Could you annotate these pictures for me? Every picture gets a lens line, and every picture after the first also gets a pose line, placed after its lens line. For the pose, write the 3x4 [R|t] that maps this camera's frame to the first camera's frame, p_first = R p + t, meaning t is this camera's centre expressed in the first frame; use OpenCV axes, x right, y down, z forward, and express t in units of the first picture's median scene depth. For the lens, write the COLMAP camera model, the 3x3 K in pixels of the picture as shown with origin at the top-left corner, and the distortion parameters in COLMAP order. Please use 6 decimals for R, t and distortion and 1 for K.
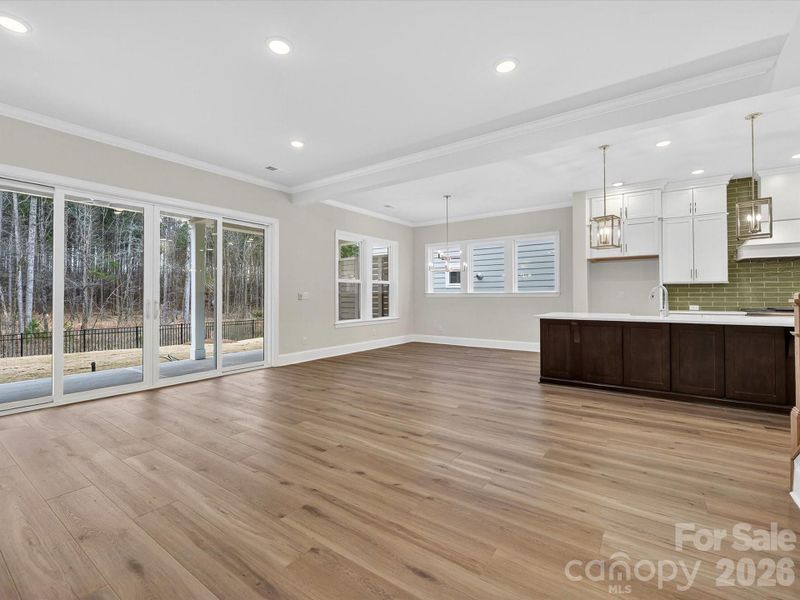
lens RADIAL K [[362.6, 0, 395.8], [0, 362.6, 295.6], [0, 0, 1]] dist [-0.001034, -0.001167]
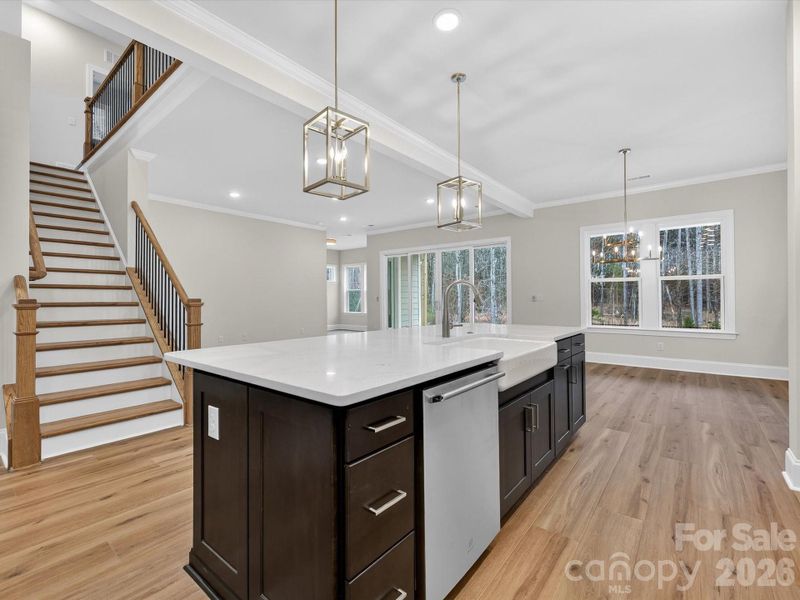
lens RADIAL K [[362.6, 0, 407.4], [0, 362.6, 301.0], [0, 0, 1]] dist [-0.001034, -0.001167]
pose [[-0.045780, 0.010758, -0.998894, 1.001593], [0.005854, 0.999928, 0.010501, -0.003276], [0.998934, -0.005367, -0.045840, 0.746465]]
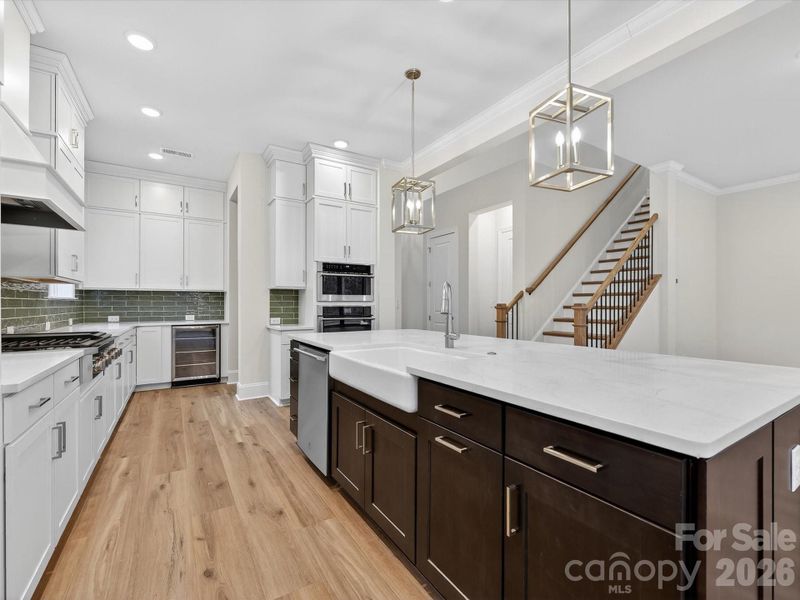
lens RADIAL K [[362.6, 0, 399.1], [0, 362.6, 302.7], [0, 0, 1]] dist [-0.001034, -0.001167]
pose [[-0.925703, 0.005844, 0.378205, 0.480014], [0.003767, 0.999973, -0.006230, -0.001110], [-0.378232, -0.004342, -0.925701, 1.146213]]
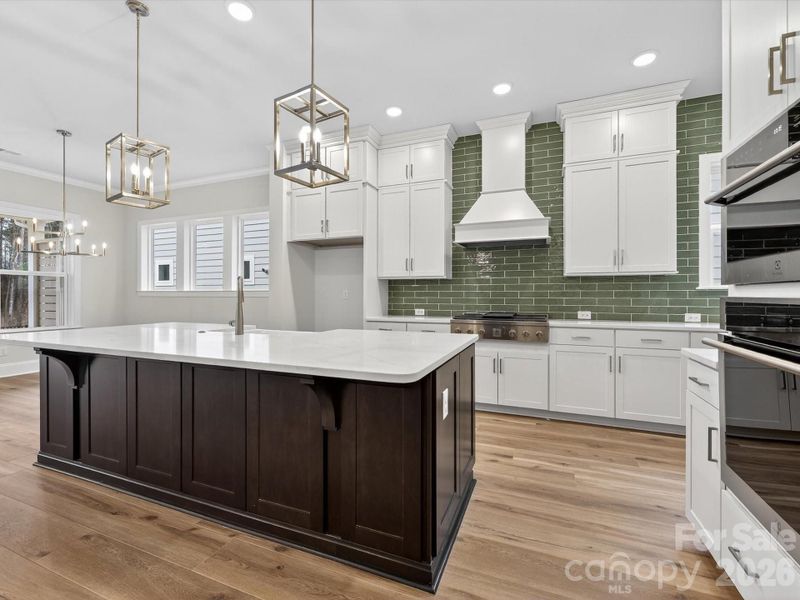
lens RADIAL K [[362.6, 0, 391.4], [0, 362.6, 295.4], [0, 0, 1]] dist [-0.001034, -0.001167]
pose [[0.973124, 0.005626, 0.230214, 0.650266], [-0.006118, 0.999980, 0.001423, -0.001126], [-0.230202, -0.002793, 0.973139, 0.329070]]
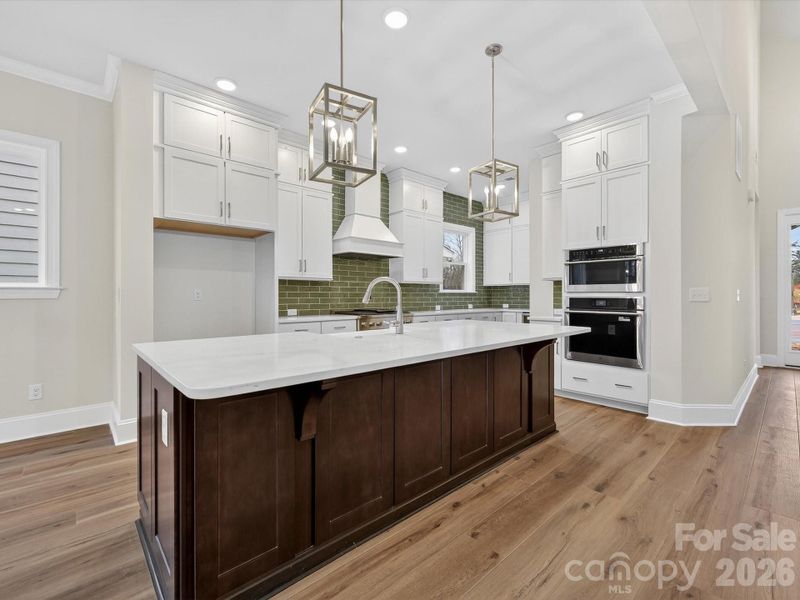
lens RADIAL K [[362.6, 0, 403.2], [0, 362.6, 296.1], [0, 0, 1]] dist [-0.001034, -0.001167]
pose [[0.201647, 0.003813, 0.979451, 0.156381], [-0.003388, 0.999989, -0.003196, 0.001865], [-0.979452, -0.002674, 0.201657, 0.681627]]
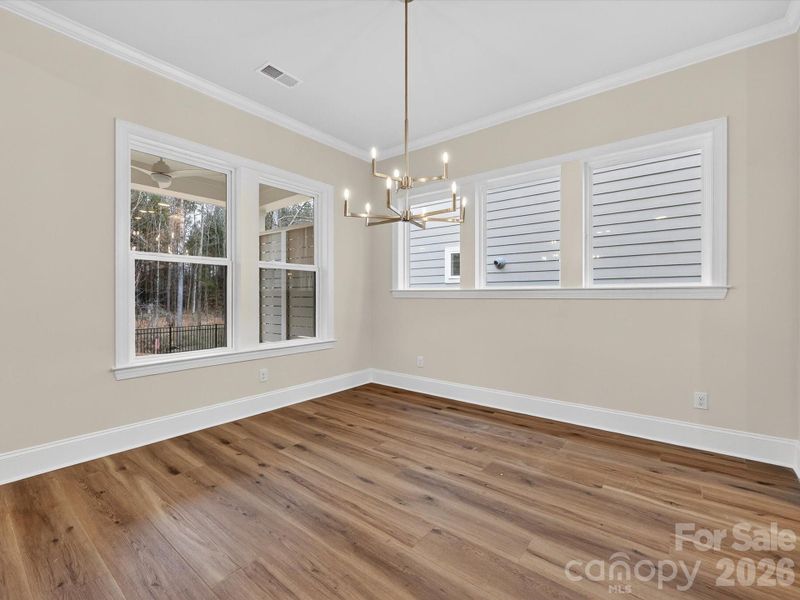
lens RADIAL K [[362.6, 0, 396.6], [0, 362.6, 297.6], [0, 0, 1]] dist [-0.001034, -0.001167]
pose [[0.999151, 0.003730, -0.041028, 0.178294], [-0.003451, 0.999971, 0.006858, 0.001644], [0.041053, -0.006710, 0.999134, 0.814472]]
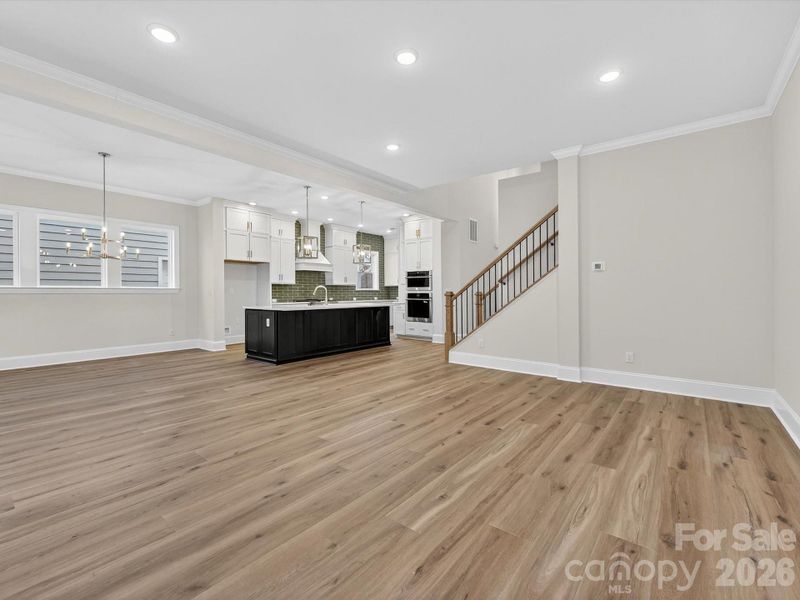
lens RADIAL K [[362.6, 0, 397.2], [0, 362.6, 293.1], [0, 0, 1]] dist [-0.001034, -0.001167]
pose [[0.061061, 0.001377, 0.998133, -0.652194], [-0.002696, 0.999996, -0.001215, 0.003805], [-0.998130, -0.002617, 0.061065, 0.455024]]
